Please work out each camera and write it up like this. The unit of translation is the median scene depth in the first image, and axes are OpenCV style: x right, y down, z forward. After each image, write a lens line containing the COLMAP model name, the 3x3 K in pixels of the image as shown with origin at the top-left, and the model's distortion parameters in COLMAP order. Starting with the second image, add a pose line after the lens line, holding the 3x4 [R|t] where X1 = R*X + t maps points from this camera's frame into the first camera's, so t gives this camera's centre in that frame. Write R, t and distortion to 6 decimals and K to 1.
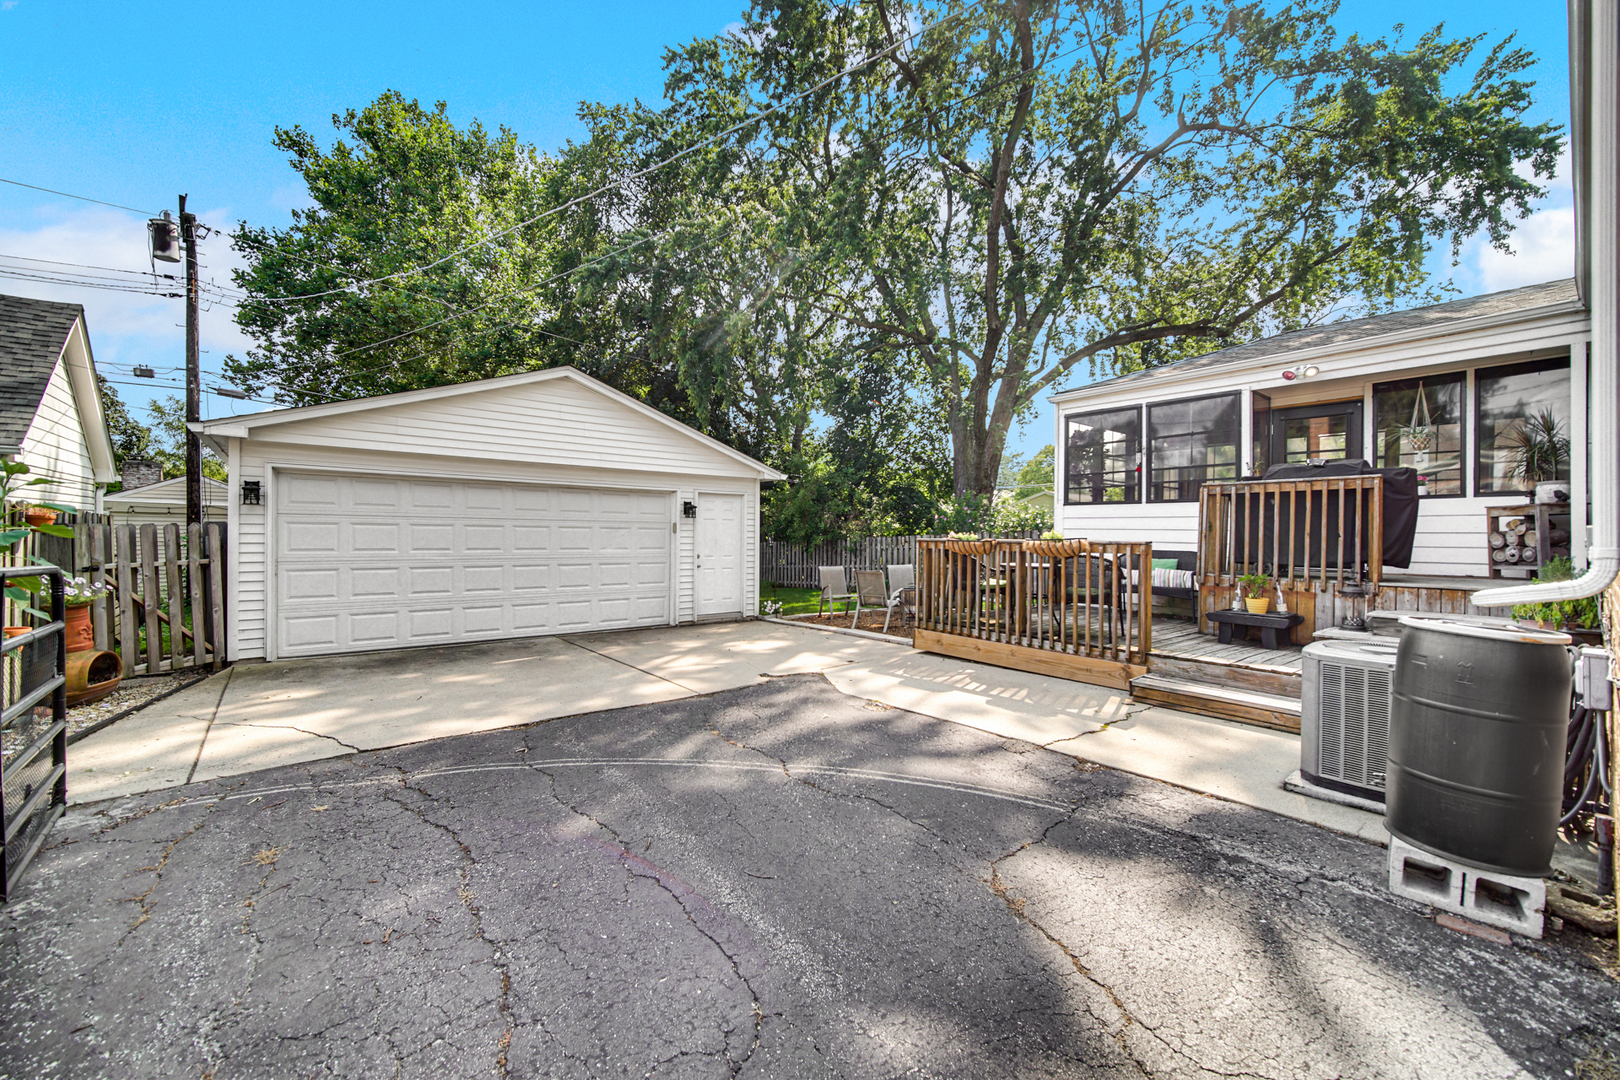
lens RADIAL K [[645.5, 0, 820.3], [0, 645.5, 546.1], [0, 0, 1]] dist [-0.000868, -0.000224]
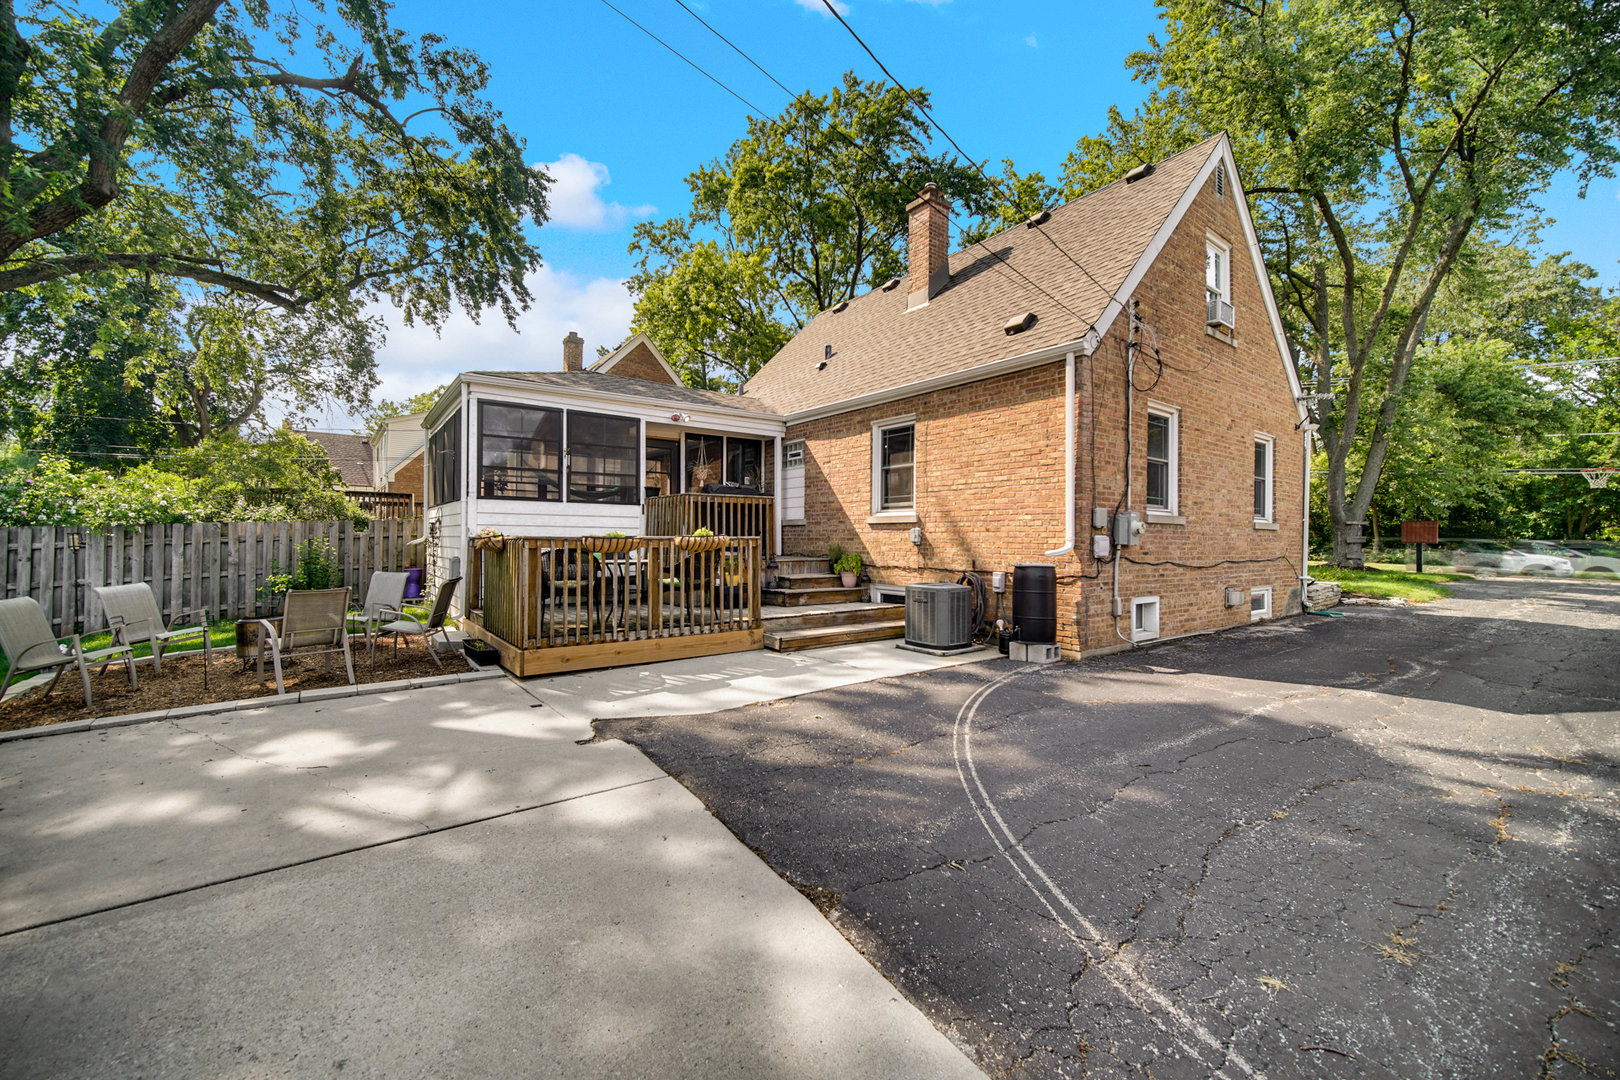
lens RADIAL K [[635.8, 0, 814.8], [0, 635.8, 525.4], [0, 0, 1]] dist [0.006432, 0.000252]
pose [[0.043862, 0.007604, 0.999009, -0.734146], [0.016905, 0.999822, -0.008352, -0.016036], [-0.998895, 0.017255, 0.043725, 0.731429]]
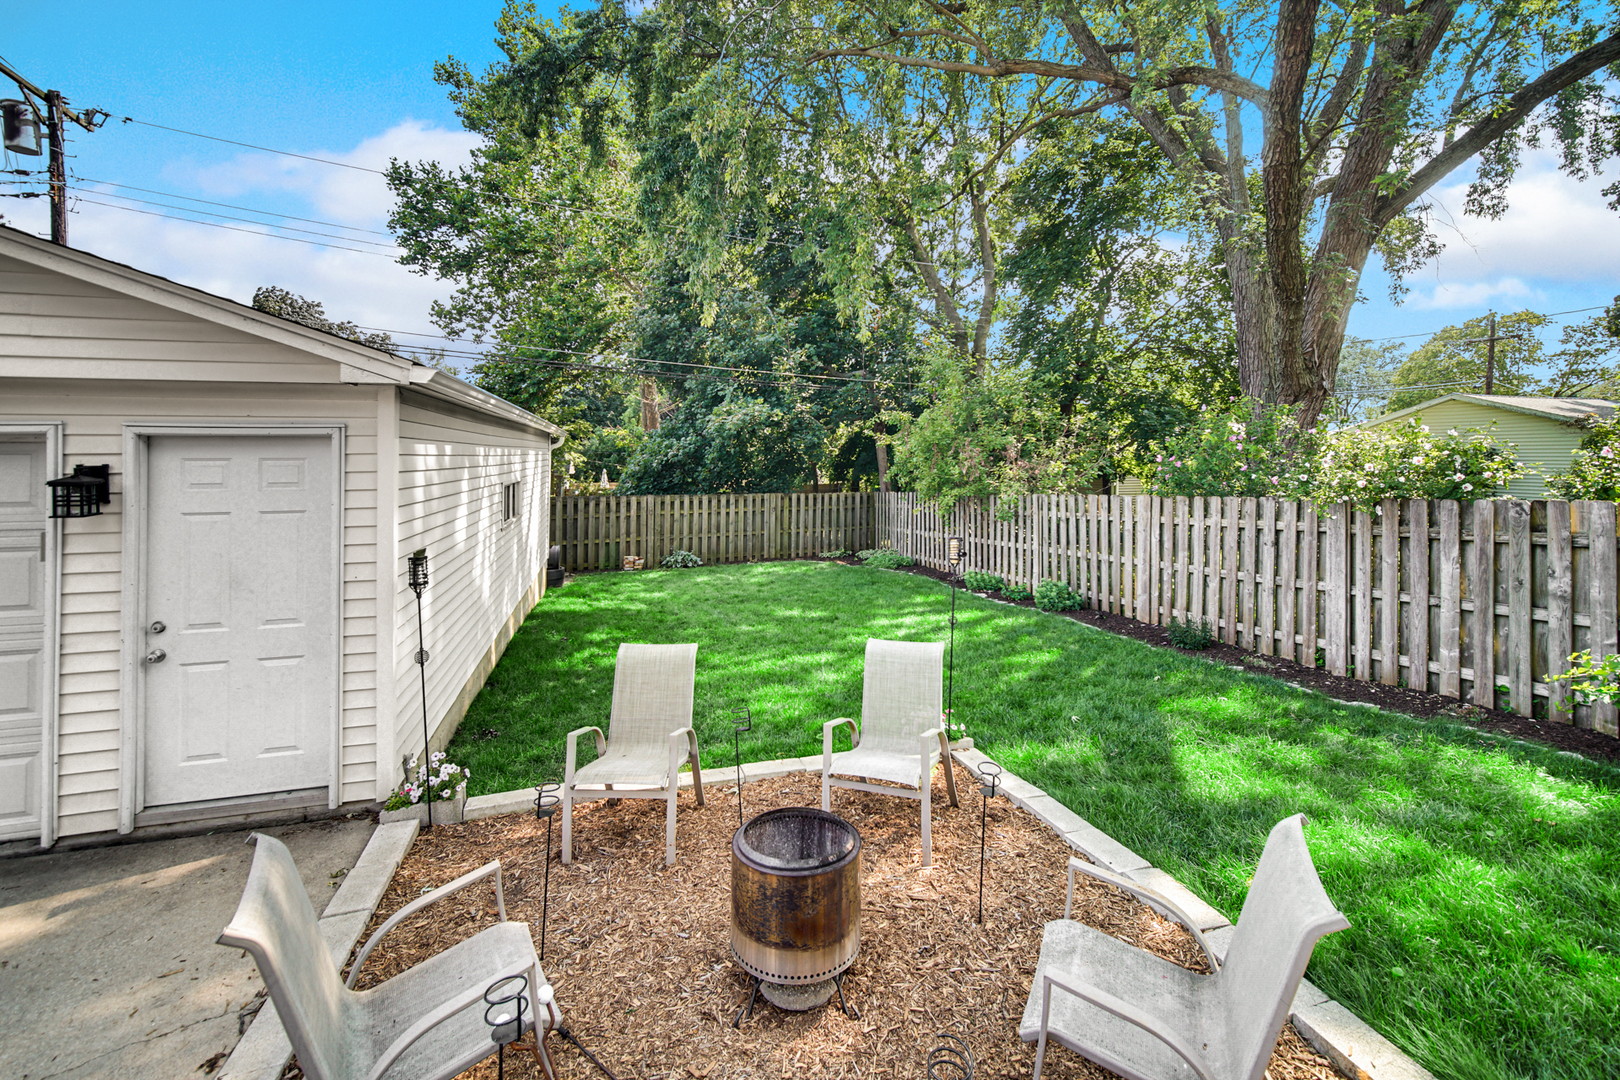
lens RADIAL K [[673.8, 0, 814.9], [0, 673.8, 456.8], [0, 0, 1]] dist [-0.006994, -0.000082]
pose [[0.914275, -0.009644, -0.404979, 0.405518], [0.000855, 0.999760, -0.021877, -0.098138], [0.405093, 0.019655, 0.914064, 1.284924]]
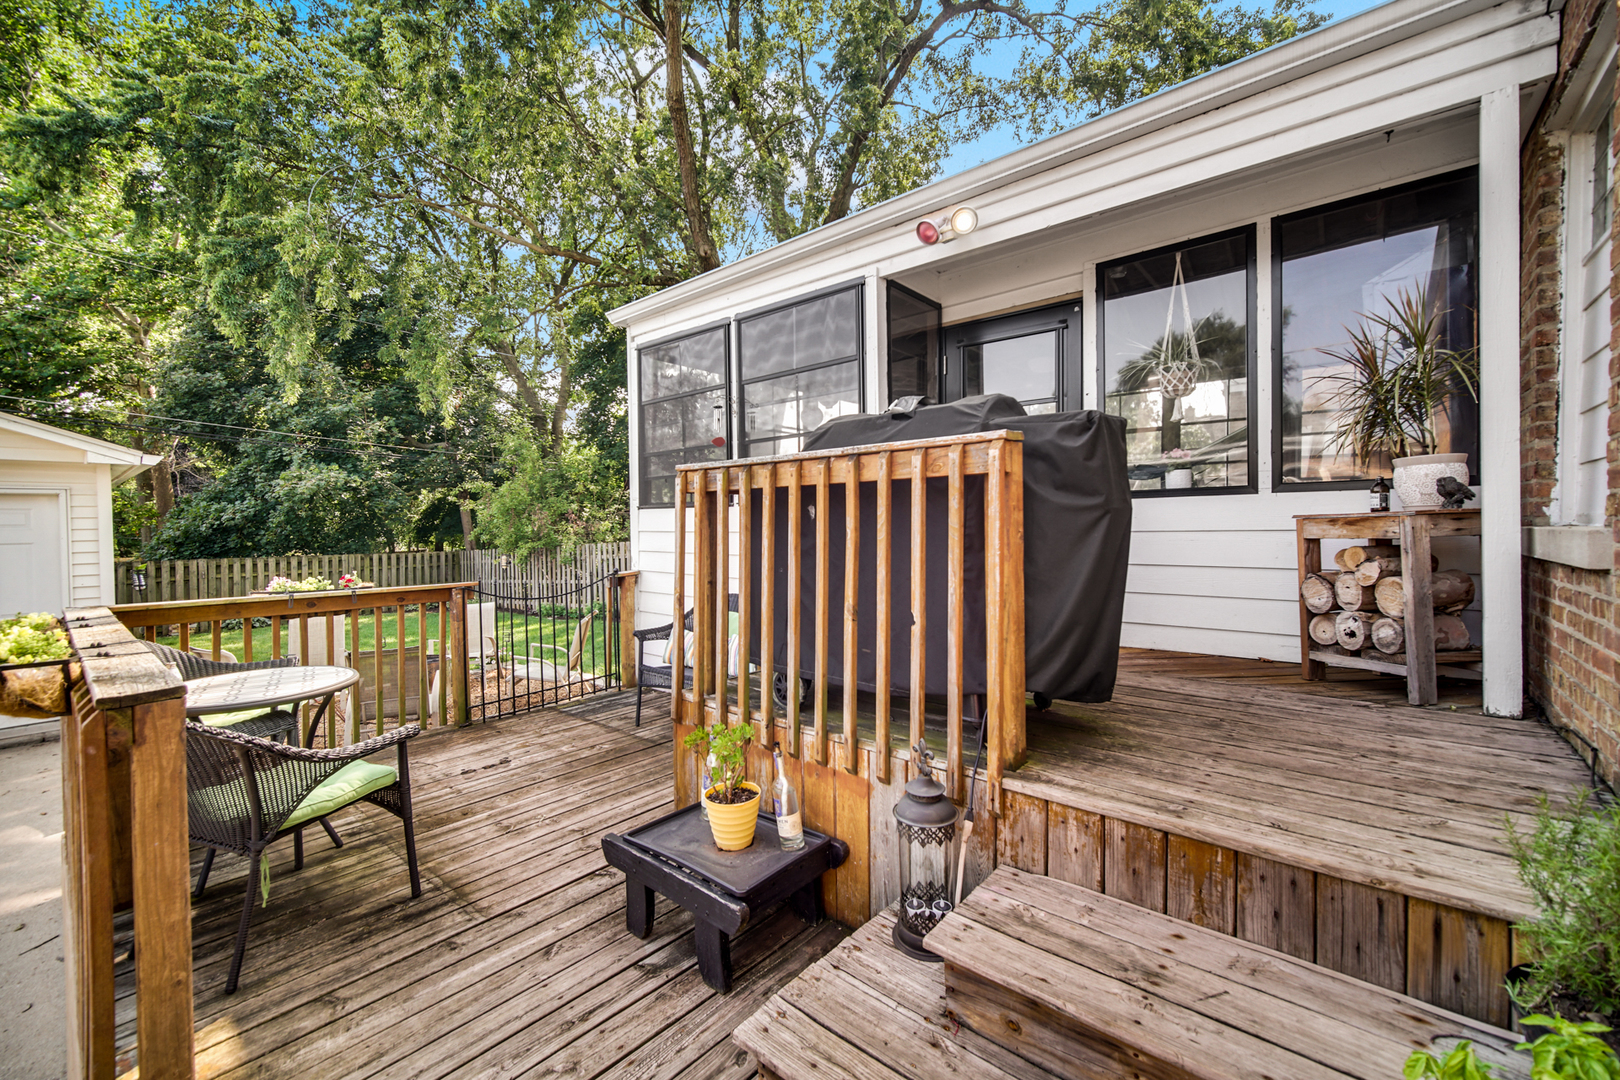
lens RADIAL K [[651.4, 0, 817.4], [0, 651.4, 543.6], [0, 0, 1]] dist [-0.000827, -0.000130]
pose [[0.985171, -0.022198, 0.170133, 0.641397], [0.020269, 0.999709, 0.013064, -0.055154], [-0.170374, -0.009422, 0.985335, 0.622995]]
